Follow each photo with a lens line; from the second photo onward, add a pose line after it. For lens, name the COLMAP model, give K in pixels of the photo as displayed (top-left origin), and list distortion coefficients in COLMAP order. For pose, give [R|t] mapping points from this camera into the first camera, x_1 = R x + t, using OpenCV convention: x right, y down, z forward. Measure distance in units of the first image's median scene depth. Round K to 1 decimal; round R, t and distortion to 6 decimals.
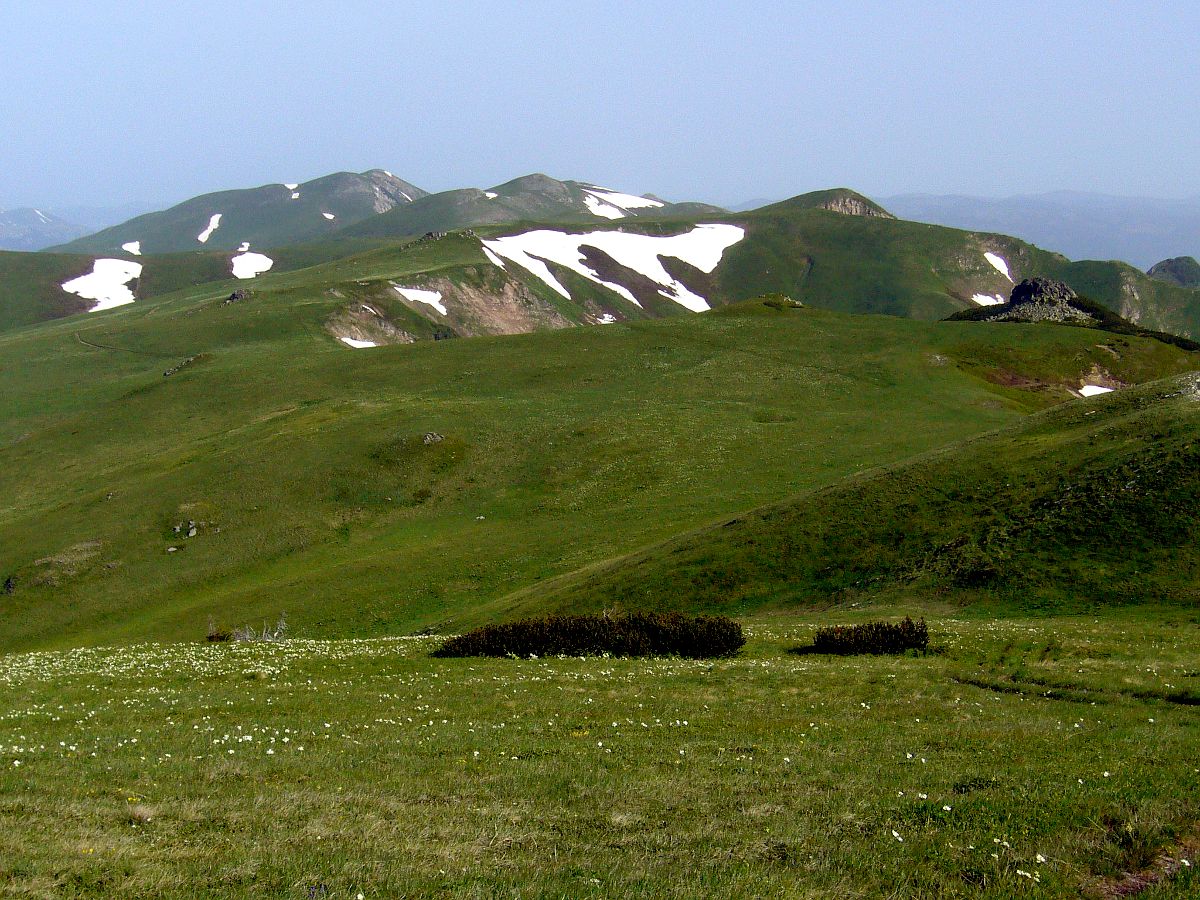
lens RADIAL K [[2130.1, 0, 608.7], [0, 2130.1, 450.8], [0, 0, 1]] dist [-0.079421, 0.000000]
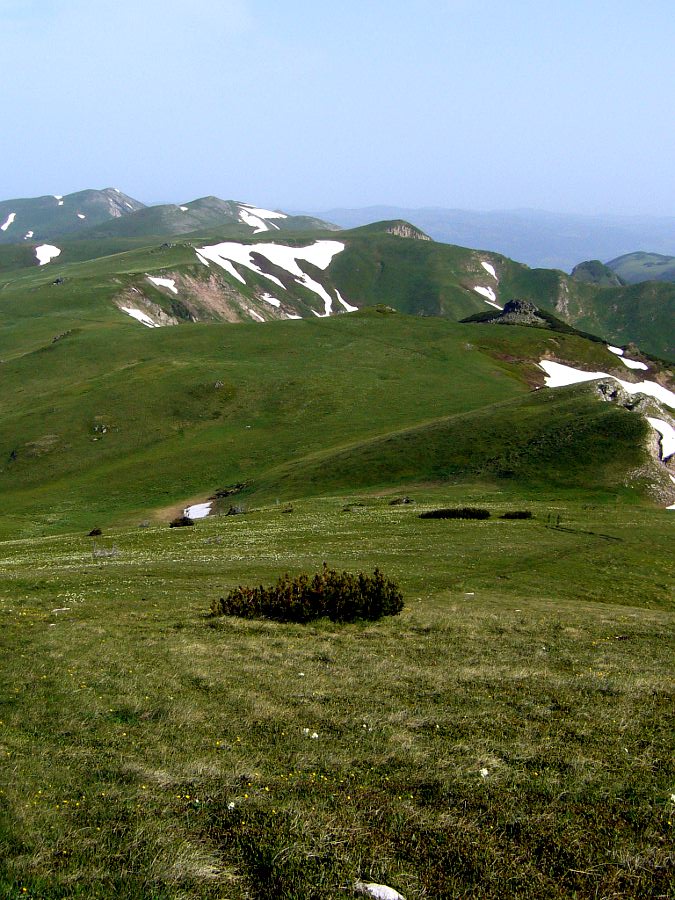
lens RADIAL K [[1293.0, 0, 332.0], [0, 1293.0, 449.6], [0, 0, 1]] dist [-0.126326, 0.000000]
pose [[0.997427, 0.021124, 0.068512, -0.044790], [-0.025674, 0.997475, 0.066221, -0.021142], [-0.066940, -0.067809, 0.995450, -0.160977]]
